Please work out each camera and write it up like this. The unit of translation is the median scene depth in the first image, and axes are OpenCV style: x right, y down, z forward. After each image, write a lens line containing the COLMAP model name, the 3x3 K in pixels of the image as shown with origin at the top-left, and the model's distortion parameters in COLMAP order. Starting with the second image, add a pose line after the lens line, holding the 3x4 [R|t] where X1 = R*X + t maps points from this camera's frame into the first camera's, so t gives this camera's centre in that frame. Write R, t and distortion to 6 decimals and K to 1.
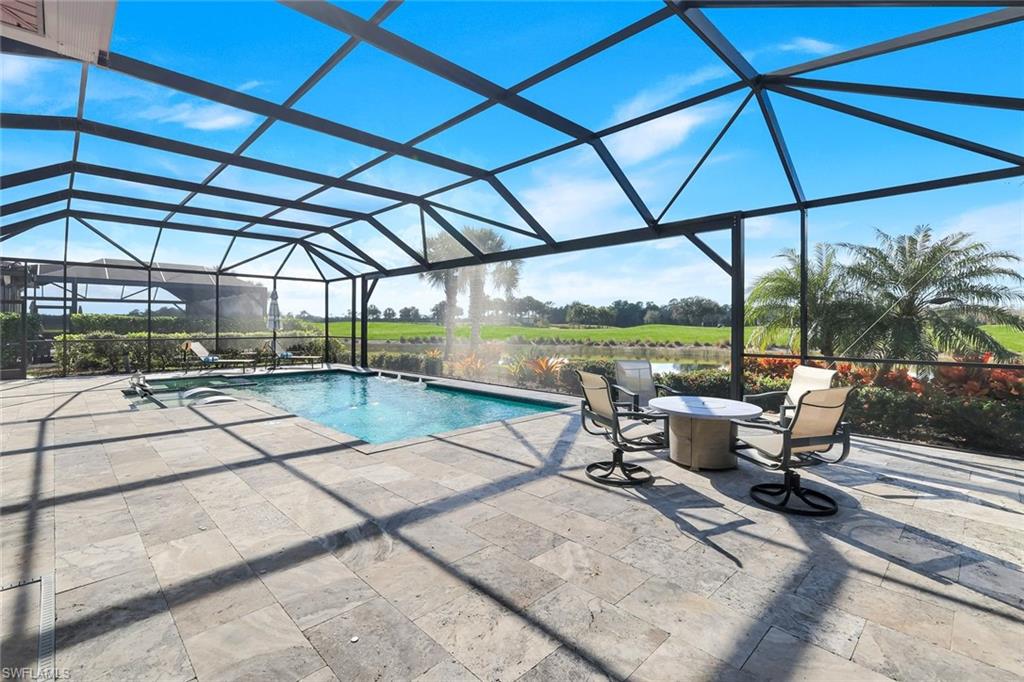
lens RADIAL K [[451.2, 0, 515.2], [0, 451.2, 334.9], [0, 0, 1]] dist [0.002821, 0.000010]
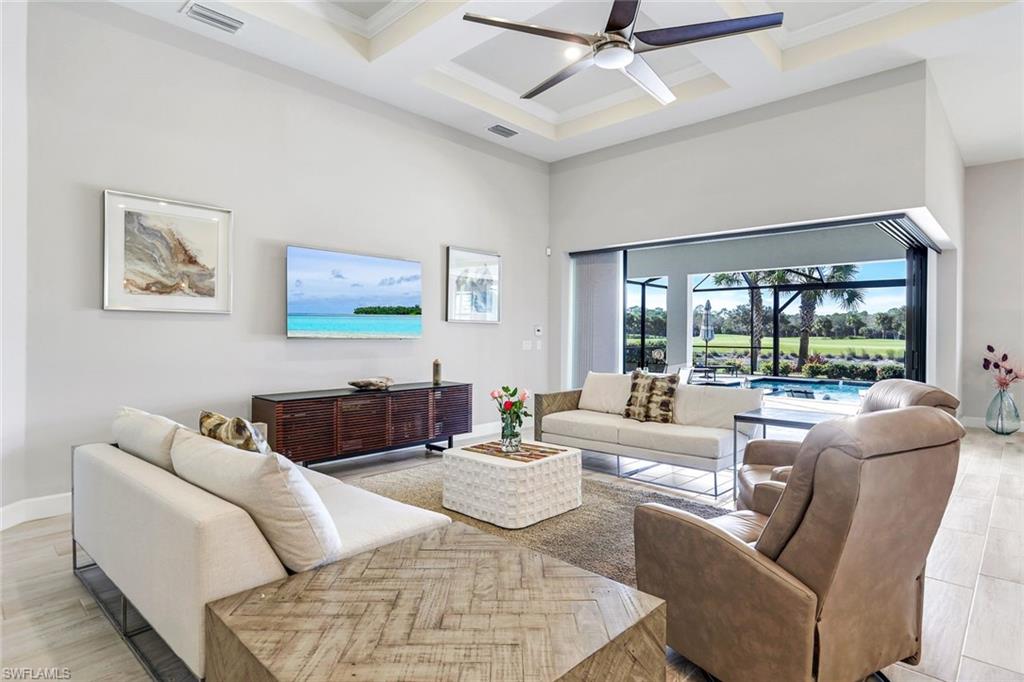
lens RADIAL K [[541.9, 0, 527.2], [0, 541.9, 337.6], [0, 0, 1]] dist [0.000920, 0.000050]
pose [[0.999018, 0.006920, 0.043765, -0.889670], [-0.006368, 0.999899, -0.012725, 0.003755], [-0.043848, 0.012434, 0.998961, -0.187508]]
